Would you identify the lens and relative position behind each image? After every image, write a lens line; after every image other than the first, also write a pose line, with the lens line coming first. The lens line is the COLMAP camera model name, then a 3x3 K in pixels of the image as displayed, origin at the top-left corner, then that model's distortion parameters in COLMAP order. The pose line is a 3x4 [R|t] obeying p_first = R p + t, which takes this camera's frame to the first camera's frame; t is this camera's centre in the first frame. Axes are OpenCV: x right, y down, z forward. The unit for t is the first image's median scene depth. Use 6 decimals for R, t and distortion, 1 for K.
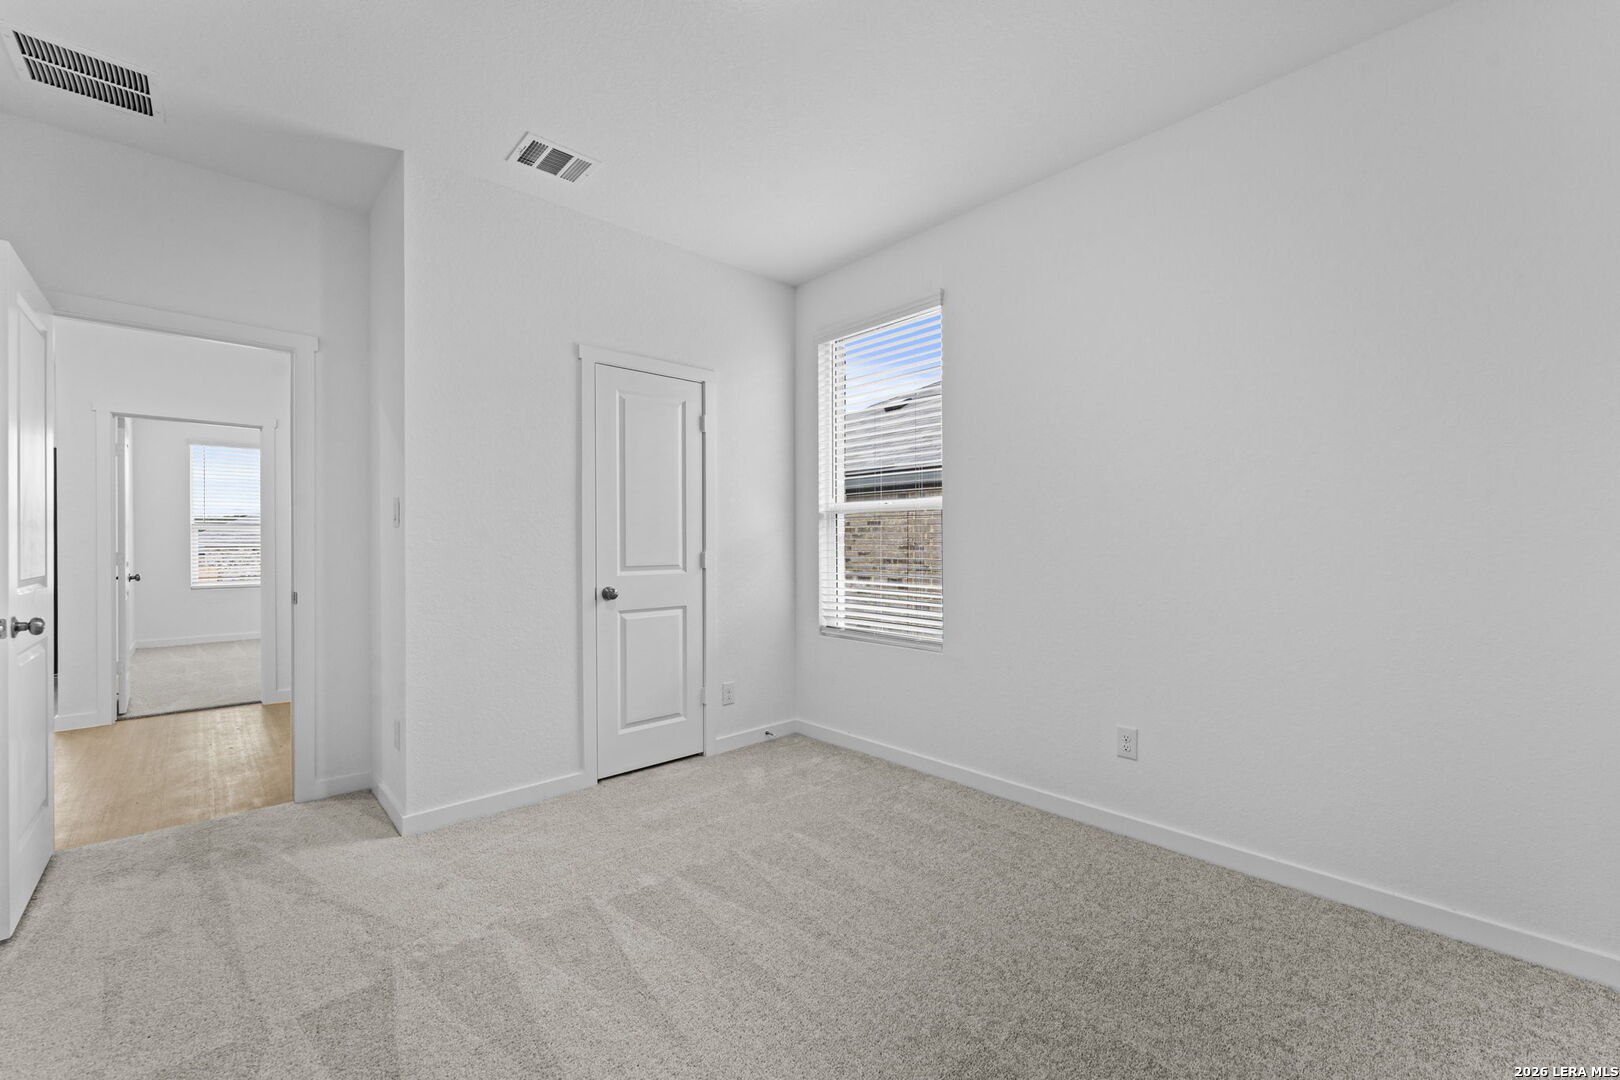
lens RADIAL K [[653.2, 0, 806.4], [0, 653.2, 548.7], [0, 0, 1]] dist [-0.003694, -0.000341]
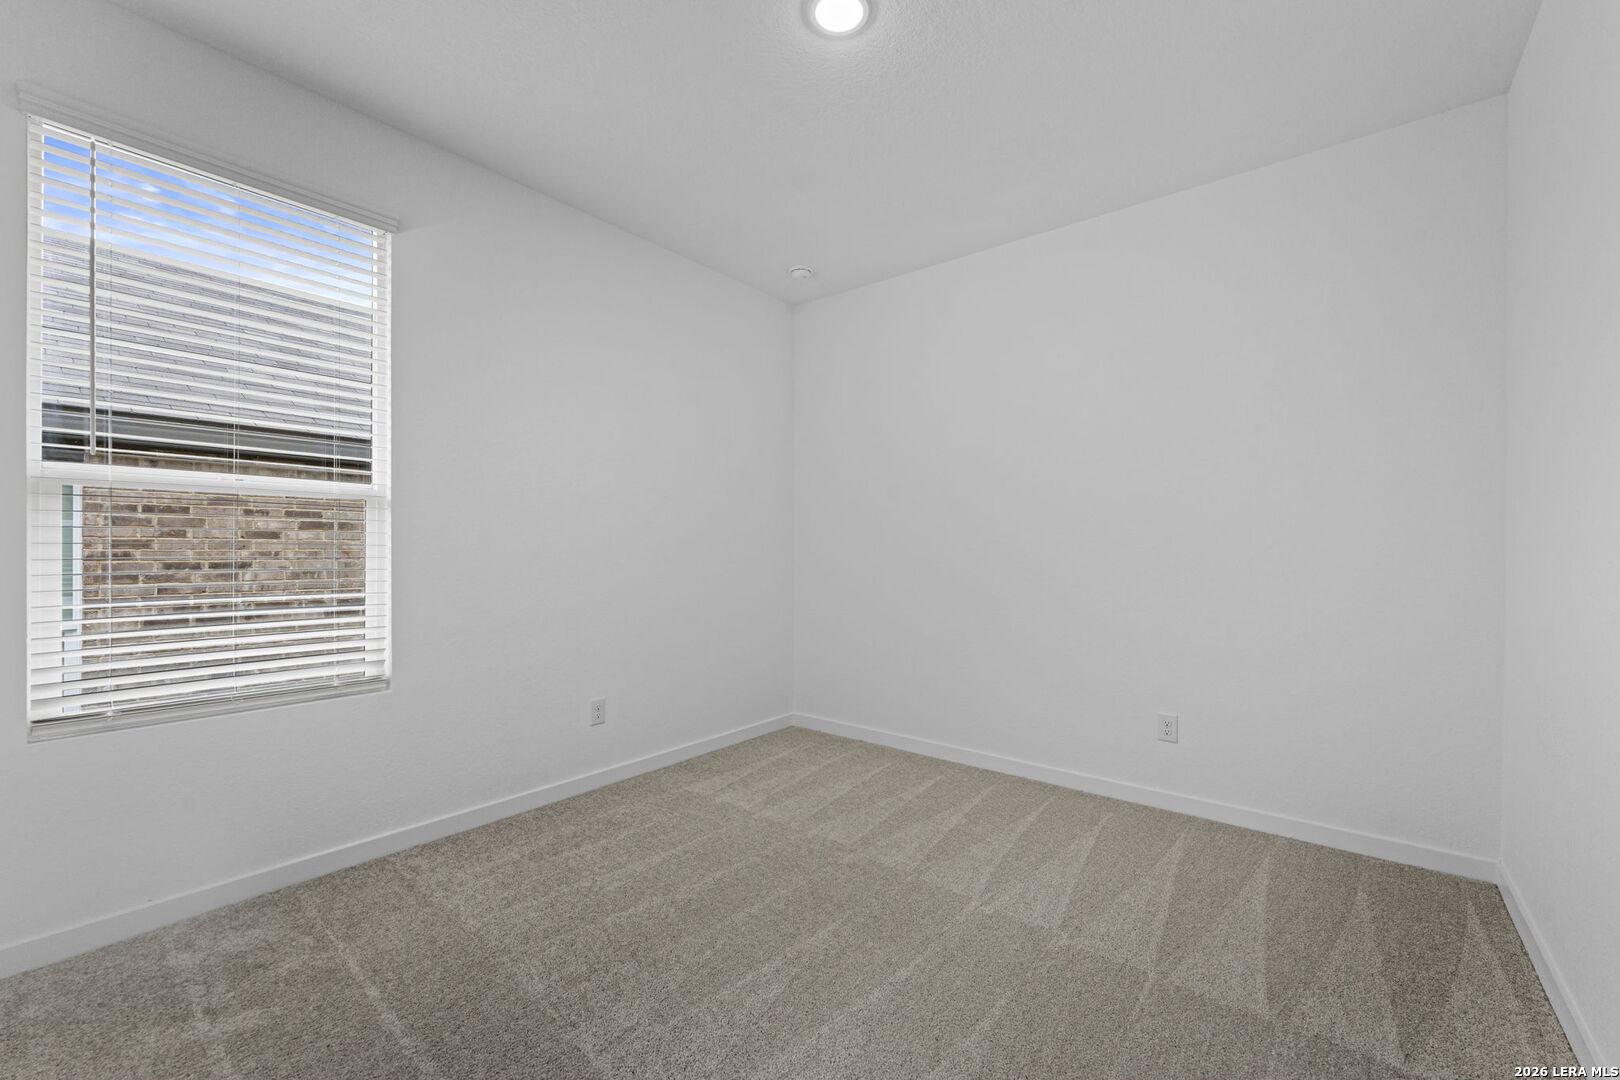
lens RADIAL K [[653.2, 0, 809.3], [0, 653.2, 546.2], [0, 0, 1]] dist [-0.003694, -0.000341]
pose [[-0.123957, -0.005832, 0.992270, -0.551921], [-0.002669, 0.999981, 0.005544, -0.013196], [-0.992284, -0.001961, -0.123970, 0.552059]]
